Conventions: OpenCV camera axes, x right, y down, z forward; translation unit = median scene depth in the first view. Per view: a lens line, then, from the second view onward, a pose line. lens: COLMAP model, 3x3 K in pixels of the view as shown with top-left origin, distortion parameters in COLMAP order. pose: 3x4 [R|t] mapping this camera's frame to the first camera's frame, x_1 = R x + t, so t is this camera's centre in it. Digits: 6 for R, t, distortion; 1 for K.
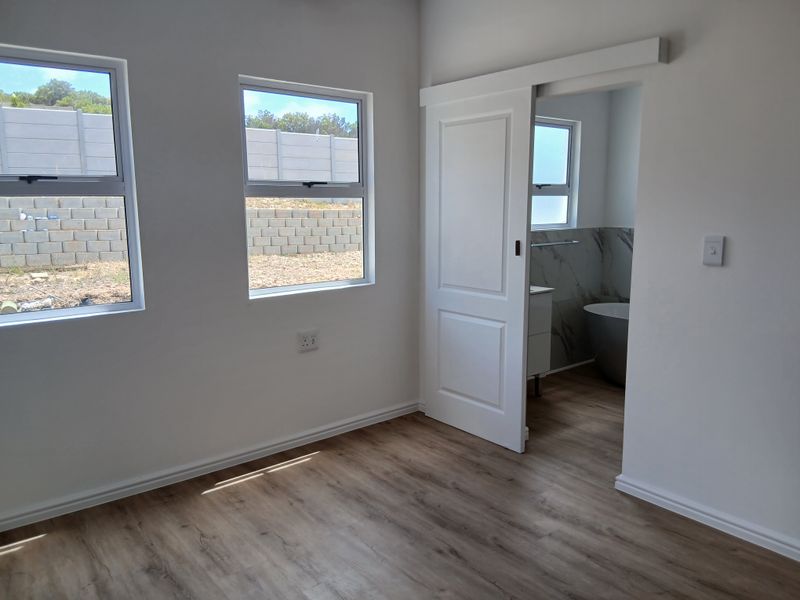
lens RADIAL K [[608.2, 0, 400.0], [0, 608.2, 300.0], [0, 0, 1]] dist [0.136984, -0.212884]
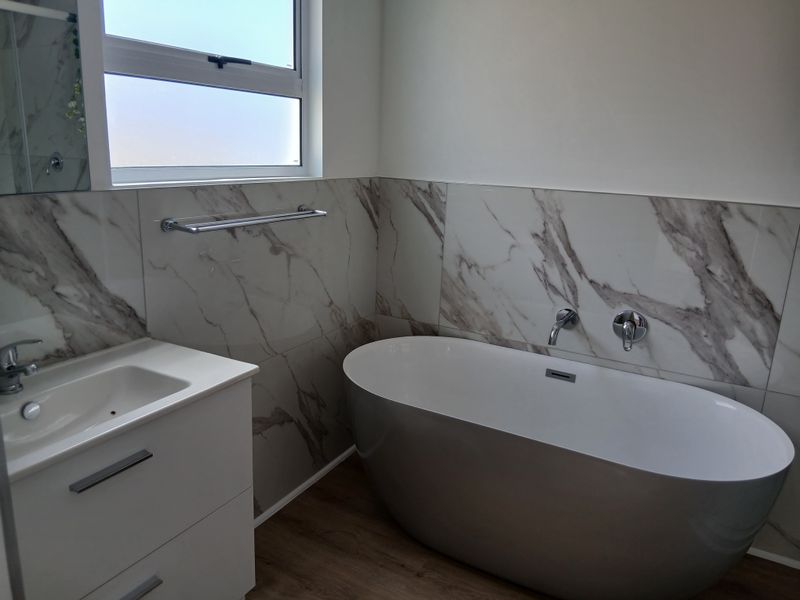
lens RADIAL K [[608.2, 0, 400.0], [0, 608.2, 300.0], [0, 0, 1]] dist [0.136984, -0.212884]
pose [[0.928138, -0.056645, 0.367900, 0.170626], [0.016980, 0.993768, 0.110172, -0.076982], [-0.371848, -0.096008, 0.923316, 0.561223]]
